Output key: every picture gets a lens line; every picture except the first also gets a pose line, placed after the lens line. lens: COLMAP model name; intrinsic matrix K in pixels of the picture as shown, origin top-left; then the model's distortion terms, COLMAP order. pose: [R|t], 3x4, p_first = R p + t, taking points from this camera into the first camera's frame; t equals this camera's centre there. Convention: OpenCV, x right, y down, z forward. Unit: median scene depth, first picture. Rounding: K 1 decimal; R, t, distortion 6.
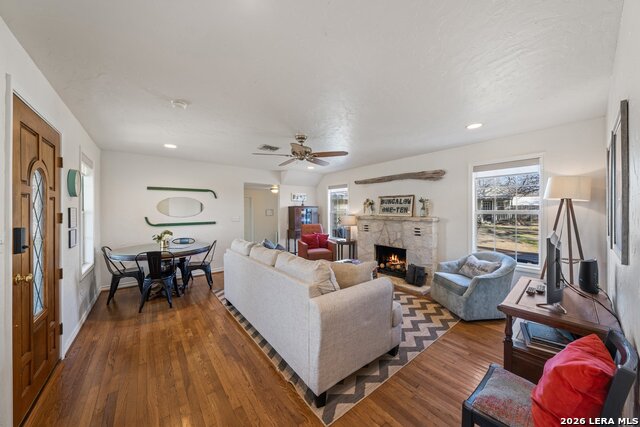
lens RADIAL K [[220.6, 0, 320.0], [0, 220.6, 213.5], [0, 0, 1]] dist [-0.000239, 0.000003]
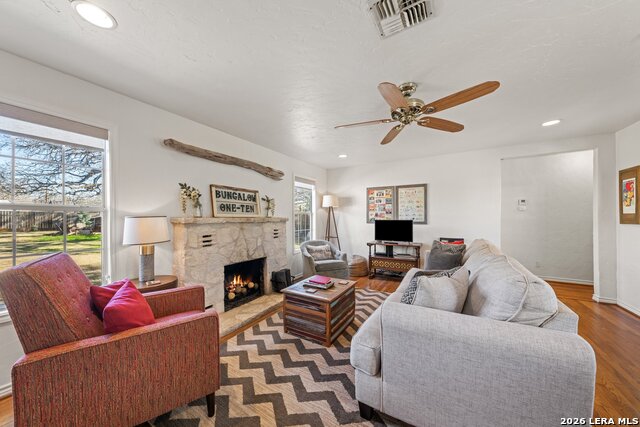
lens RADIAL K [[220.6, 0, 320.0], [0, 220.6, 213.5], [0, 0, 1]] dist [-0.000239, 0.000003]
pose [[-0.354691, 0.031042, 0.934468, -0.409672], [0.029799, 0.999316, -0.021886, 0.023427], [-0.934508, 0.020083, -0.355374, 1.024427]]
